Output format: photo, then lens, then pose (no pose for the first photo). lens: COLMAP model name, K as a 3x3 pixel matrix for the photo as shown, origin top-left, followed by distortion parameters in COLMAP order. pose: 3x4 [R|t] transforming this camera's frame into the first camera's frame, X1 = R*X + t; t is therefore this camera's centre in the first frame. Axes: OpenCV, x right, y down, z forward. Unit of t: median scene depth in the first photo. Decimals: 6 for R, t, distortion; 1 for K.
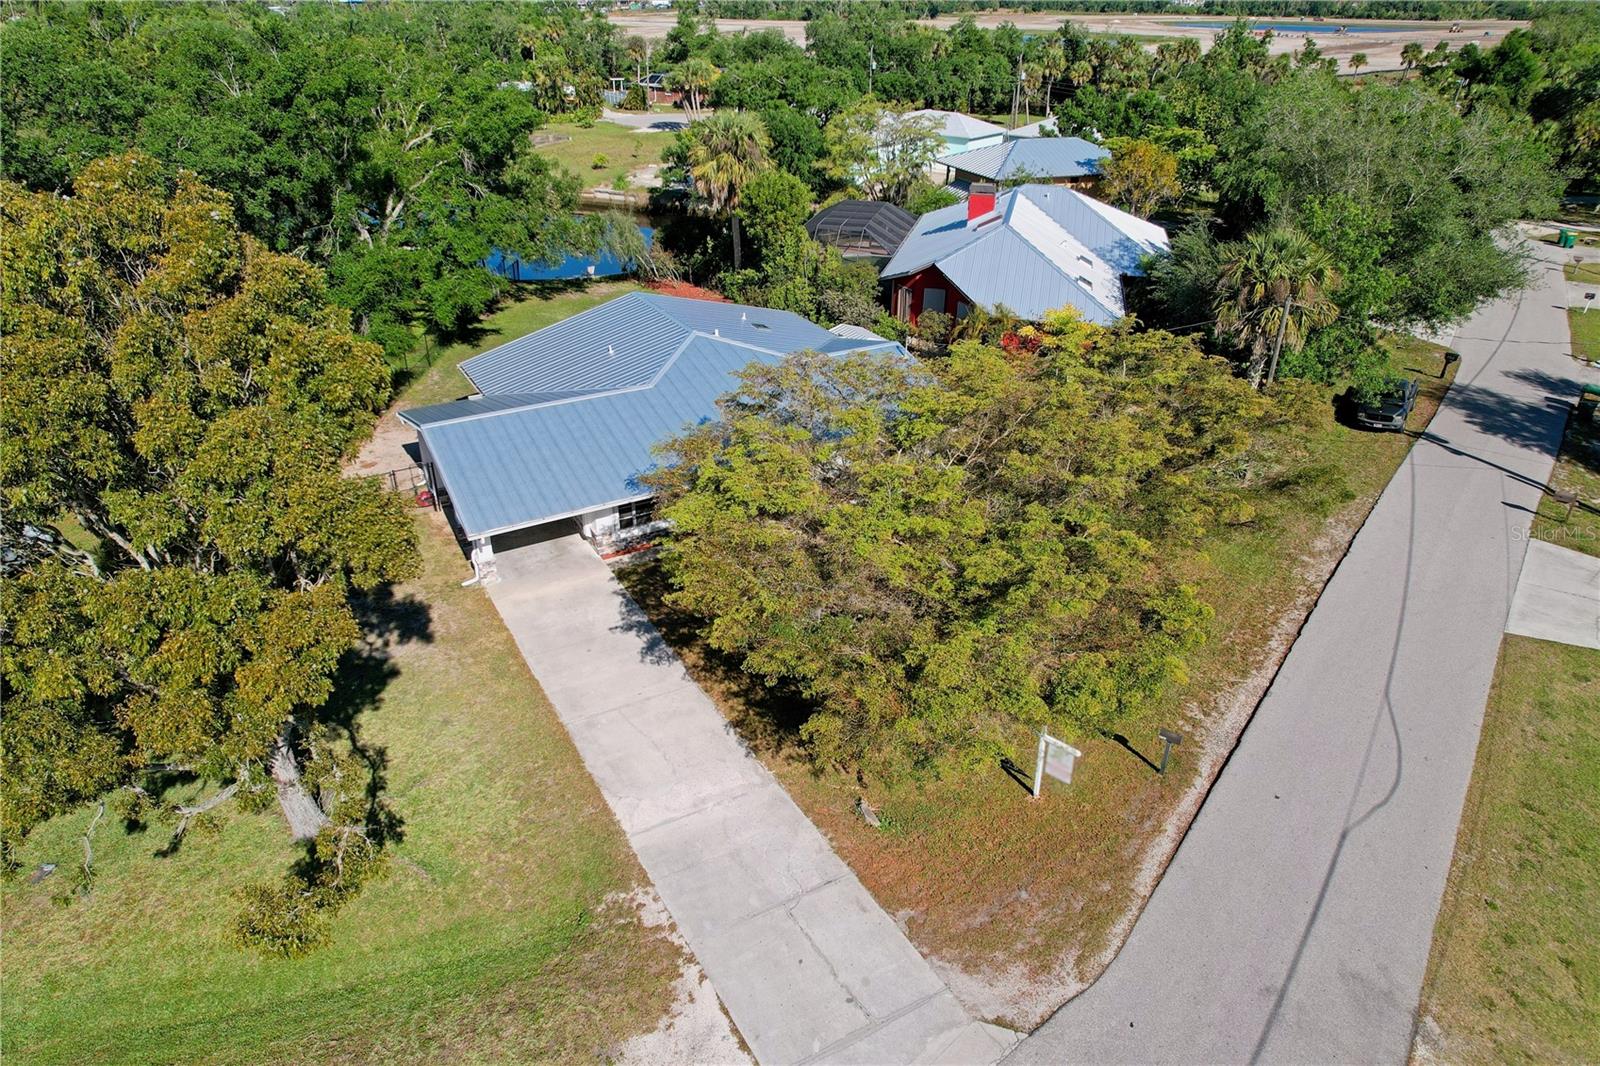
lens RADIAL K [[1025.4, 0, 801.7], [0, 1025.4, 545.9], [0, 0, 1]] dist [-0.068910, 0.062939]
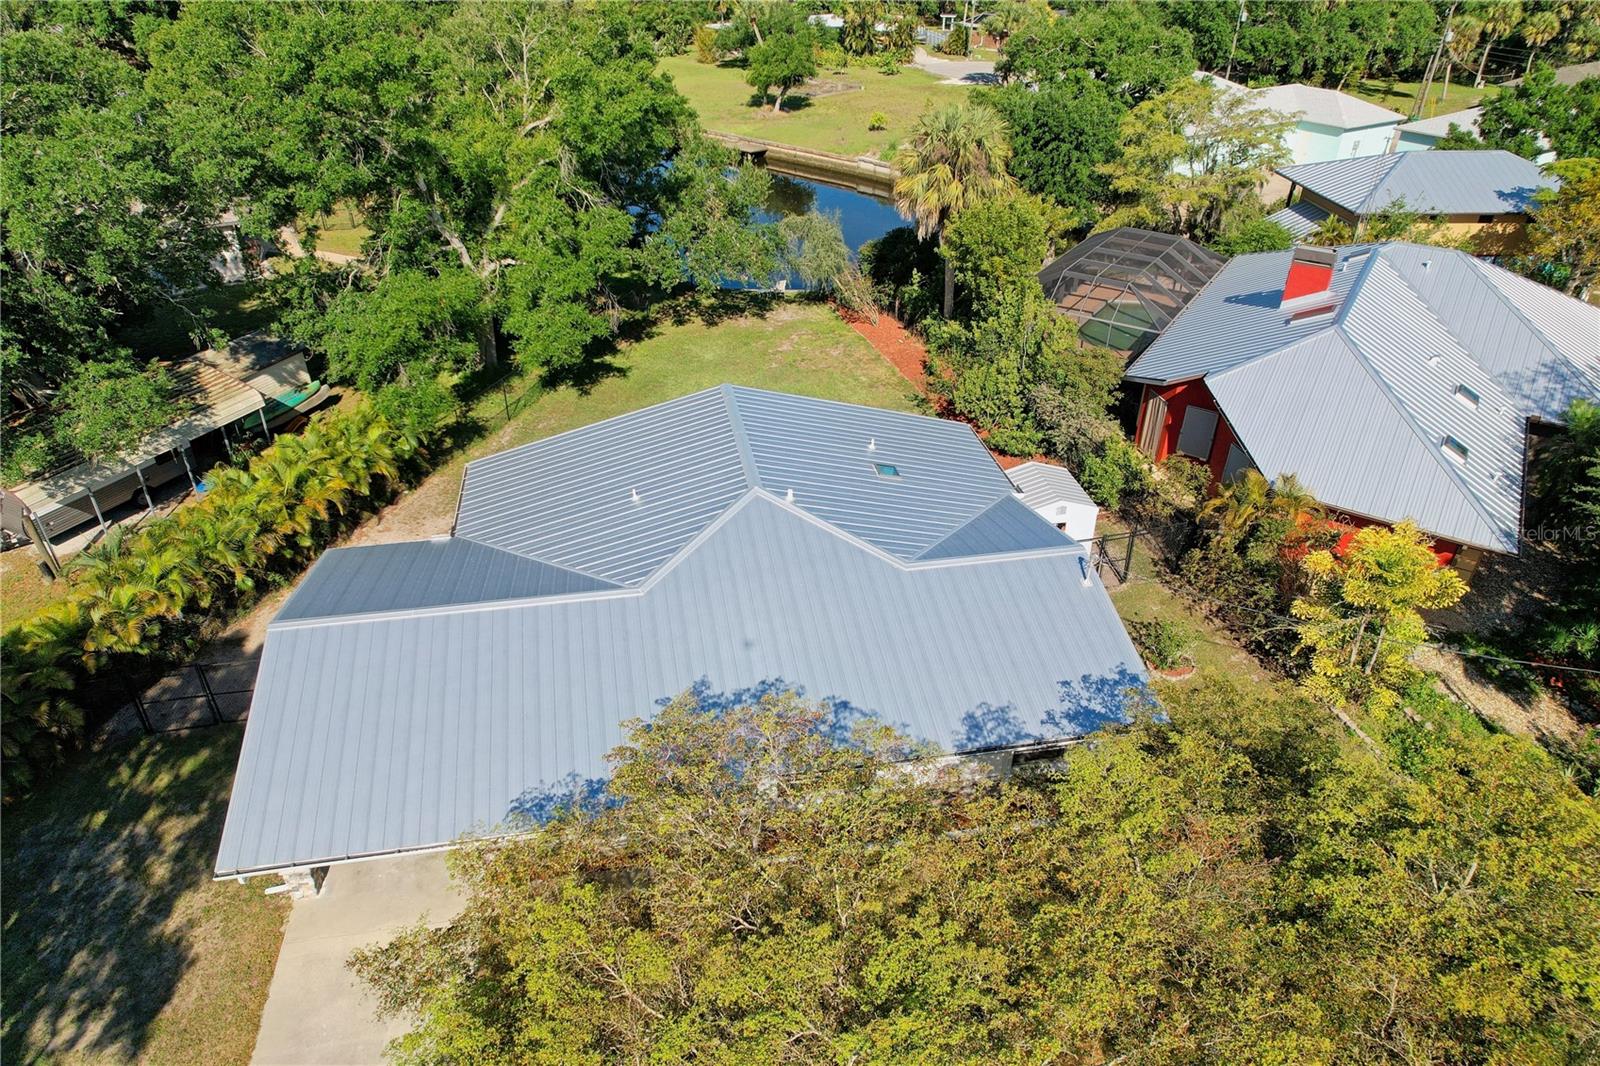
lens RADIAL K [[1025.4, 0, 801.8], [0, 1025.4, 544.7], [0, 0, 1]] dist [-0.068910, 0.062939]
pose [[0.945451, 0.176015, -0.274120, 0.080900], [-0.159306, 0.983797, 0.082252, -0.178696], [0.284156, -0.034096, 0.958172, 0.297851]]
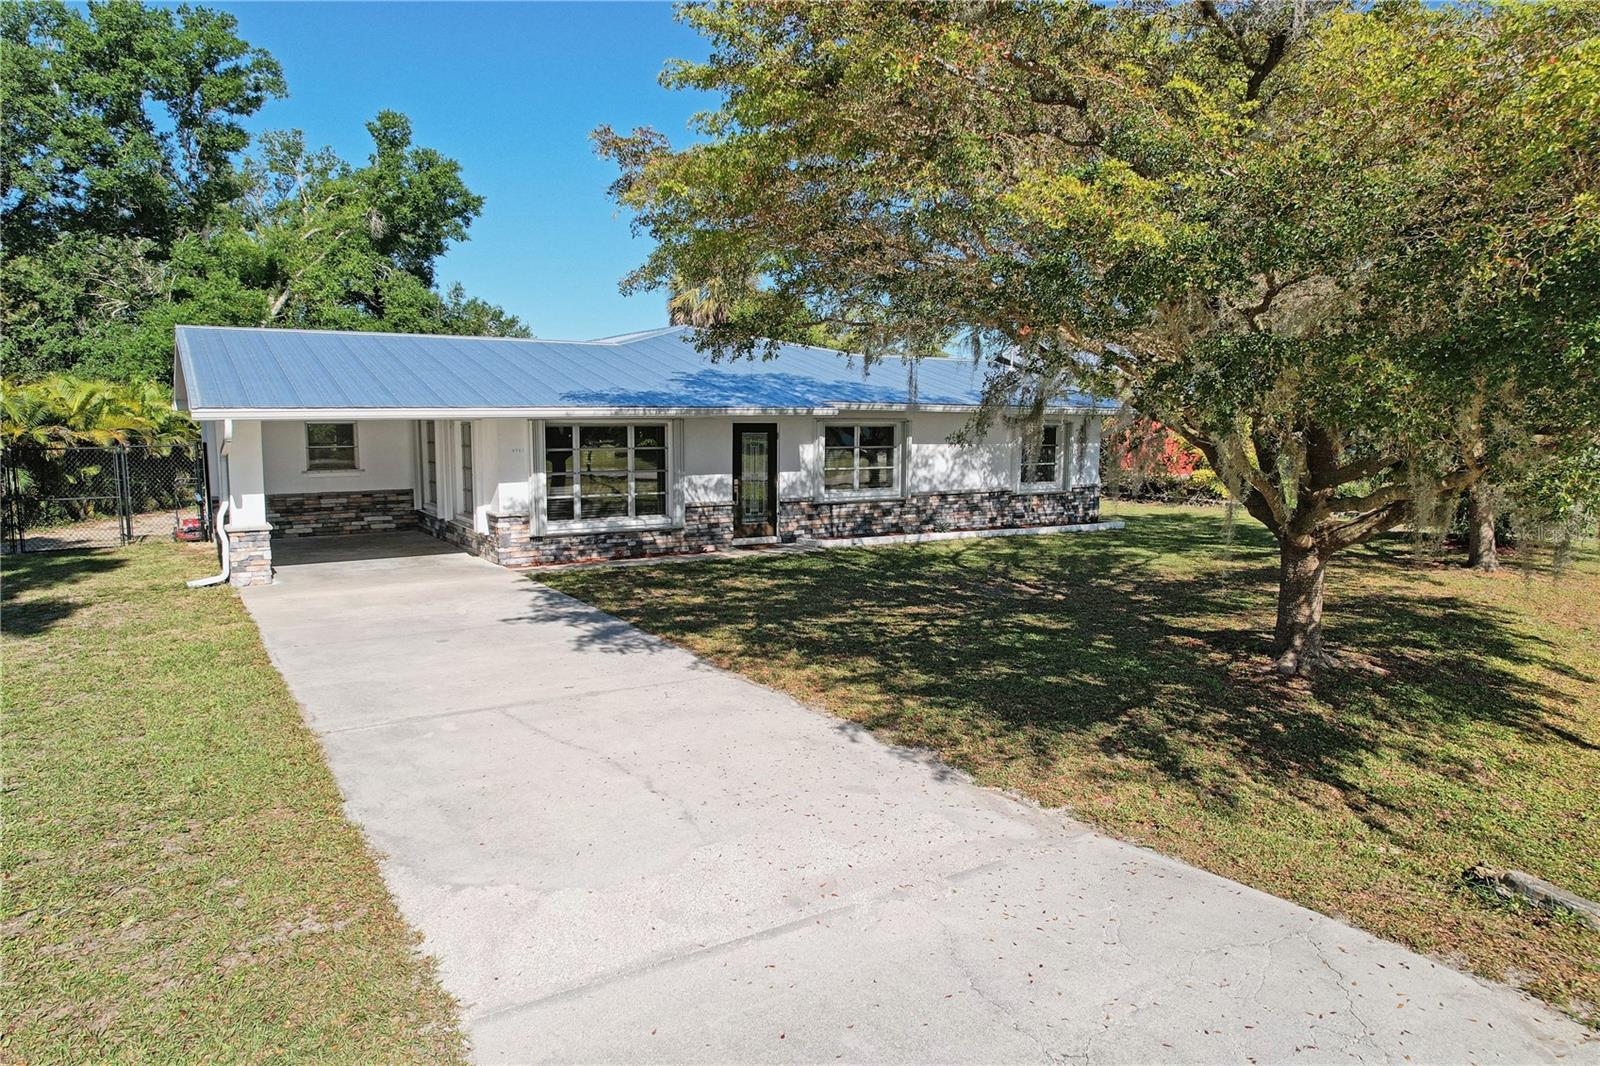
lens RADIAL K [[1025.4, 0, 797.6], [0, 1025.4, 531.7], [0, 0, 1]] dist [-0.068910, 0.062939]
pose [[0.998659, -0.009806, 0.050841, -0.051899], [0.028446, 0.924357, -0.380468, 0.120190], [-0.043264, 0.381403, 0.923396, 0.347240]]
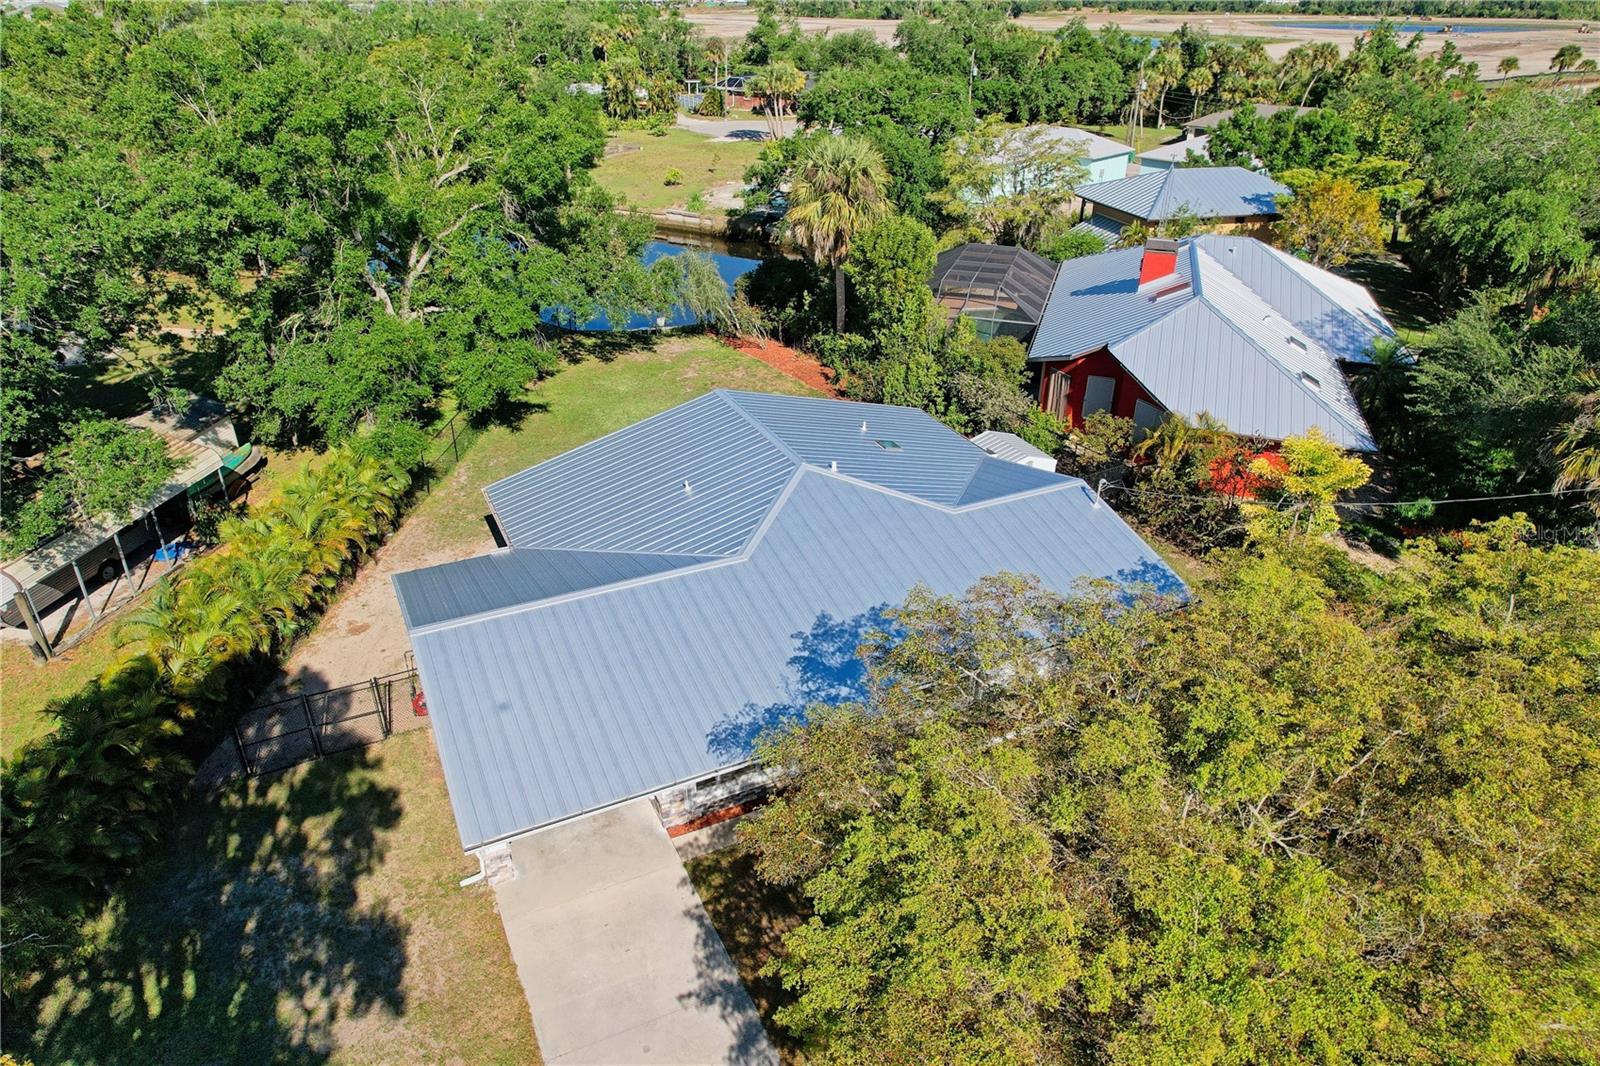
lens RADIAL K [[1025.4, 0, 801.7], [0, 1025.4, 545.6], [0, 0, 1]] dist [-0.068910, 0.062939]
pose [[0.997926, 0.032018, -0.055838, -0.049267], [-0.031924, 0.999487, 0.002577, -0.118673], [0.055892, -0.000789, 0.998437, 0.215049]]
